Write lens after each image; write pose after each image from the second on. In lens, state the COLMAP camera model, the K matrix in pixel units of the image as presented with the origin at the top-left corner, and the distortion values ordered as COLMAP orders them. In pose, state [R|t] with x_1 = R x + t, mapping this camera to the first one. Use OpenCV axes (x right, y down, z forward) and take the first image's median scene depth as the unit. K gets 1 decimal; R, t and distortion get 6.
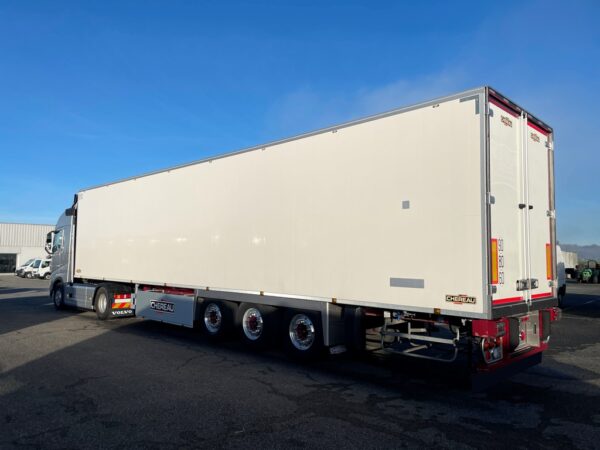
lens RADIAL K [[460.8, 0, 303.3], [0, 460.8, 222.6], [0, 0, 1]] dist [0.089721, -0.119400]
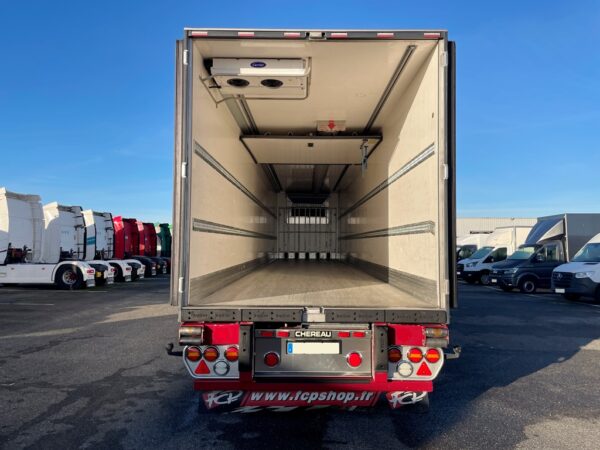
lens RADIAL K [[460.8, 0, 303.3], [0, 460.8, 222.6], [0, 0, 1]] dist [0.089721, -0.119400]
pose [[0.695813, -0.040985, -0.717053, 1.154684], [0.055647, 0.998446, -0.003069, 0.054193], [0.716064, -0.037766, 0.697012, 0.621108]]
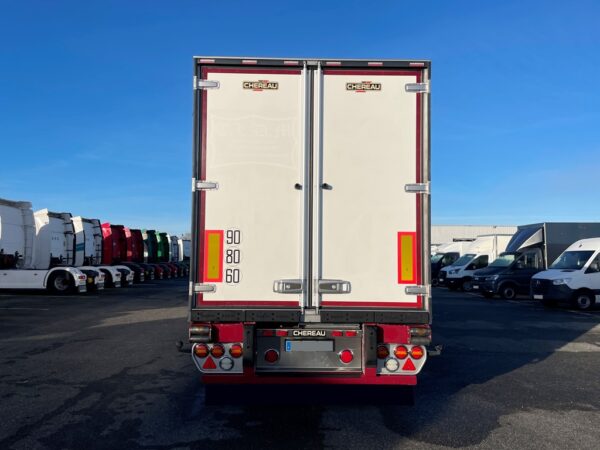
lens RADIAL K [[461.3, 0, 294.1], [0, 461.3, 229.0], [0, 0, 1]] dist [0.086587, -0.119007]
pose [[0.706321, -0.038686, -0.706834, 1.201057], [0.051554, 0.998665, -0.003142, 0.046467], [0.706012, -0.034220, 0.707372, 0.538540]]
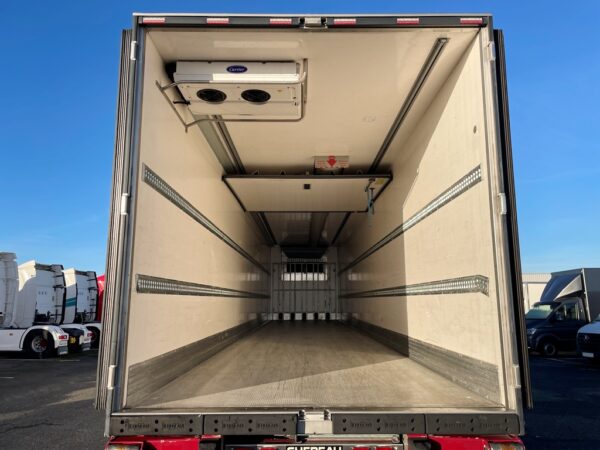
lens RADIAL K [[460.8, 0, 303.3], [0, 460.8, 222.6], [0, 0, 1]] dist [0.089721, -0.119400]
pose [[0.700407, -0.133902, -0.701071, 0.969079], [0.064205, 0.990082, -0.124959, 0.054495], [0.710850, 0.042510, 0.702058, 0.805218]]
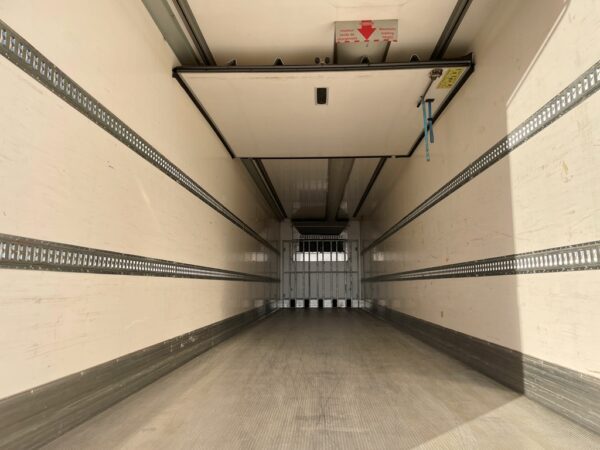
lens RADIAL K [[460.8, 0, 303.3], [0, 460.8, 222.6], [0, 0, 1]] dist [0.089721, -0.119400]
pose [[0.673591, -0.115096, -0.730088, 0.608815], [0.066473, 0.993231, -0.095251, 0.078063], [0.736109, 0.015629, 0.676682, 1.167304]]
